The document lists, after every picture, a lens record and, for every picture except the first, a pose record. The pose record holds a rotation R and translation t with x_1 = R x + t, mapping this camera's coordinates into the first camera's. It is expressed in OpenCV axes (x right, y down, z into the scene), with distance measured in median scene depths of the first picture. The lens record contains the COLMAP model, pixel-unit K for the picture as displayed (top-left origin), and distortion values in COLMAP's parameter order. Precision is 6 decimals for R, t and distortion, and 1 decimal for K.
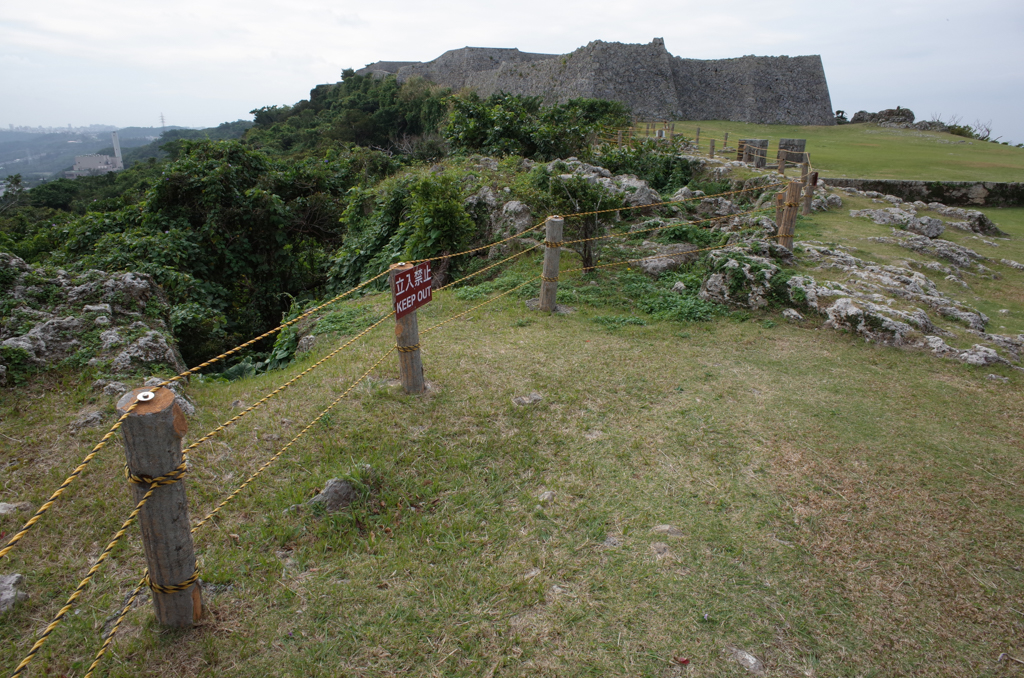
lens RADIAL K [[605.9, 0, 502.7], [0, 605.9, 335.2], [0, 0, 1]] dist [-0.080288, 0.048328]
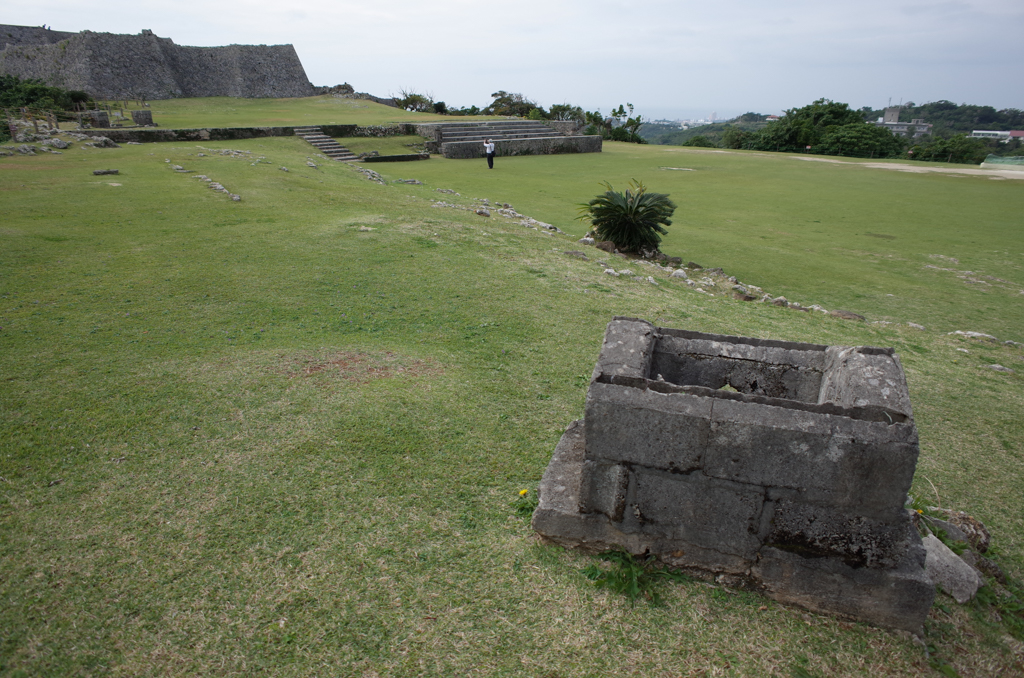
lens RADIAL K [[605.9, 0, 502.7], [0, 605.9, 335.2], [0, 0, 1]] dist [-0.080288, 0.048328]
pose [[0.855722, -0.195461, 0.479099, 0.181388], [0.175441, 0.980662, 0.086729, 0.137963], [-0.486786, 0.009837, 0.873466, -0.398618]]
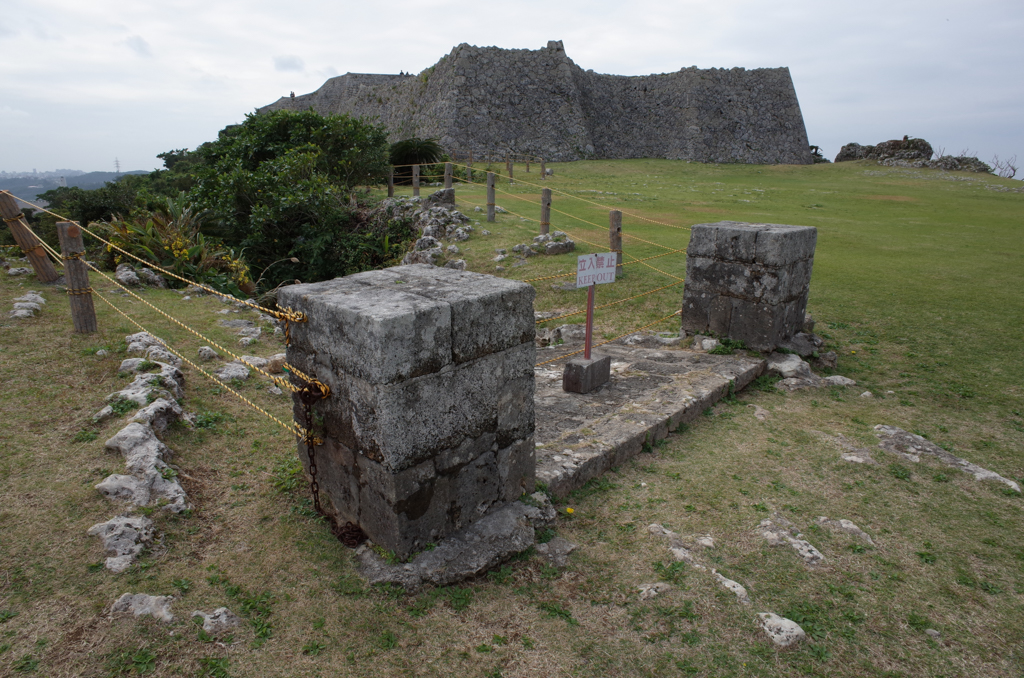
lens RADIAL K [[605.9, 0, 502.7], [0, 605.9, 335.2], [0, 0, 1]] dist [-0.080288, 0.048328]
pose [[0.999014, -0.018153, 0.040520, 0.162288], [0.020734, 0.997721, -0.064217, -0.116069], [-0.039262, 0.064994, 0.997113, 0.328650]]
